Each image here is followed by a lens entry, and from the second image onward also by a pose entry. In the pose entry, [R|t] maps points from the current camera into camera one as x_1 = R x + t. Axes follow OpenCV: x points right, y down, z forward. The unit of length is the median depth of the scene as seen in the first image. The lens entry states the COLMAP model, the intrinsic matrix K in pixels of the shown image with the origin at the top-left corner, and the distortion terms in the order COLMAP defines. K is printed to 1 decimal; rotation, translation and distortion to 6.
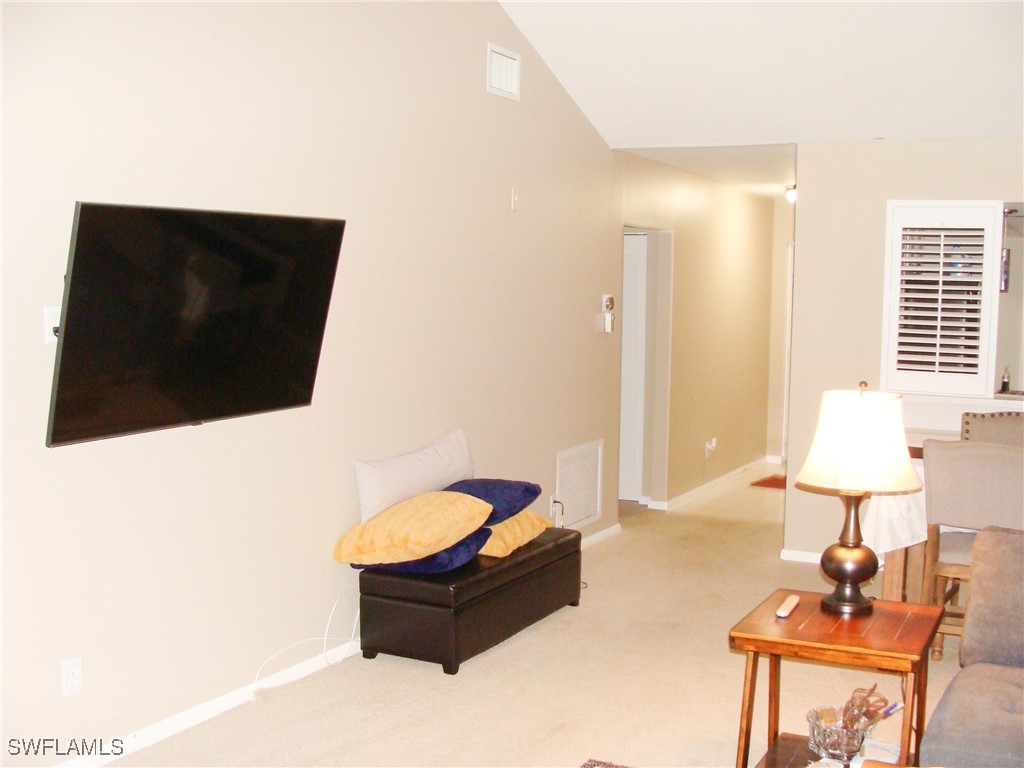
lens RADIAL K [[1147.3, 0, 512.0], [0, 1147.3, 384.0], [0, 0, 1]] dist [-0.184699, 0.204510]
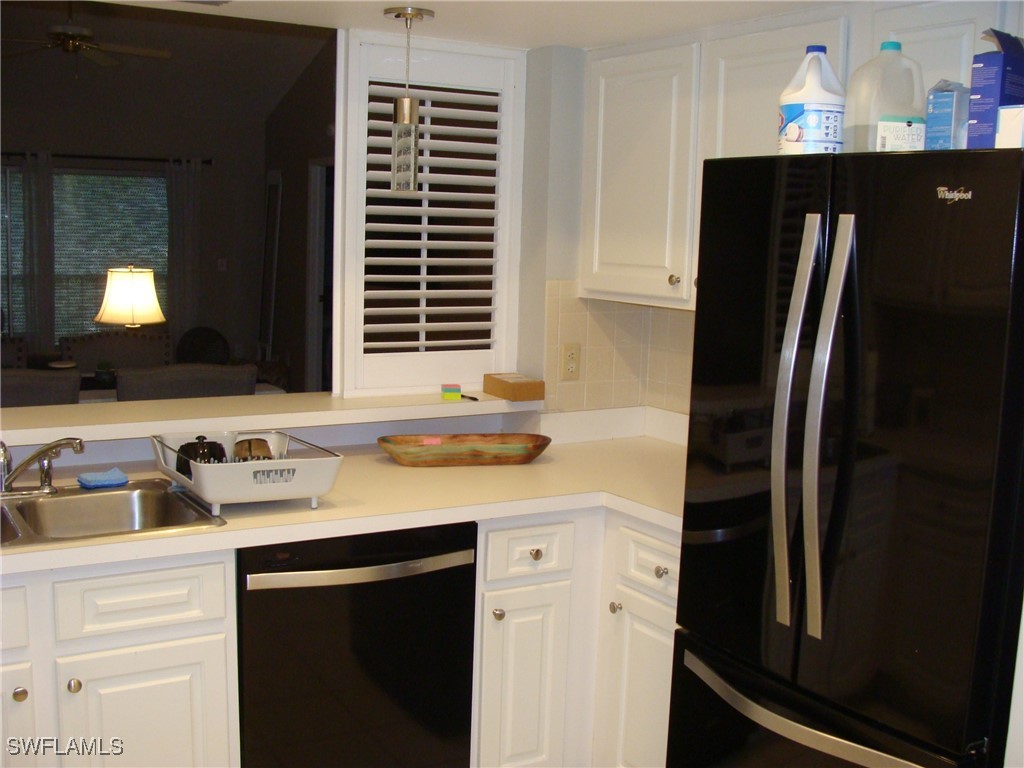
lens RADIAL K [[1147.3, 0, 512.0], [0, 1147.3, 384.0], [0, 0, 1]] dist [-0.184699, 0.204510]
pose [[0.511410, -0.112765, 0.851906, -0.079829], [0.049539, 0.993573, 0.101778, -0.050737], [-0.857908, -0.009848, 0.513709, 0.695905]]
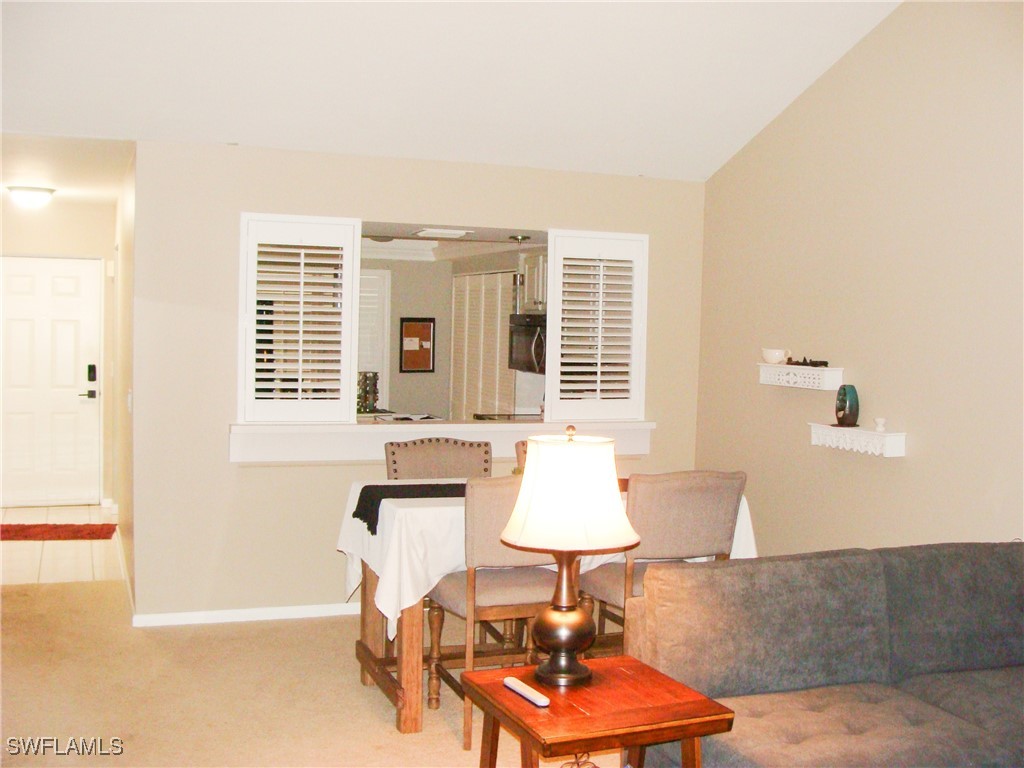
lens RADIAL K [[1147.3, 0, 512.0], [0, 1147.3, 384.0], [0, 0, 1]] dist [-0.184699, 0.204510]
pose [[0.666485, -0.039008, 0.744497, -0.213184], [0.048504, 0.998783, 0.008910, -0.023854], [-0.743939, 0.030173, 0.667566, 0.239207]]
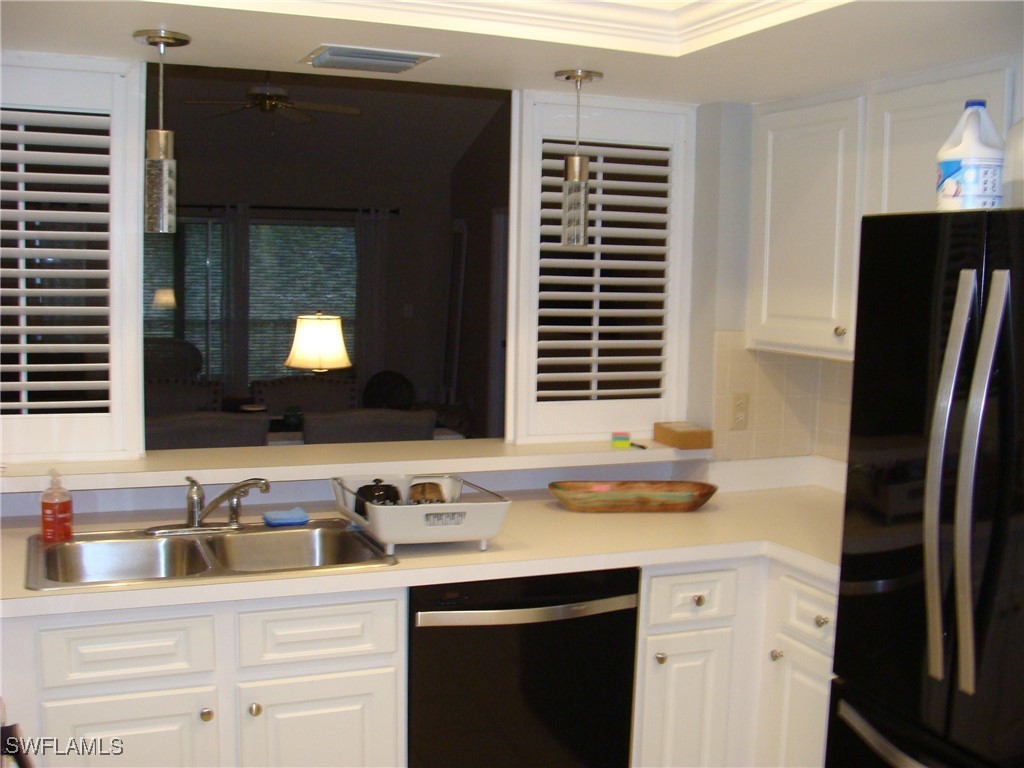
lens RADIAL K [[1147.3, 0, 512.0], [0, 1147.3, 384.0], [0, 0, 1]] dist [-0.184699, 0.204510]
pose [[0.642979, -0.075884, 0.762115, -0.088030], [0.052299, 0.997107, 0.055158, -0.053687], [-0.764096, 0.004393, 0.645087, 0.680975]]
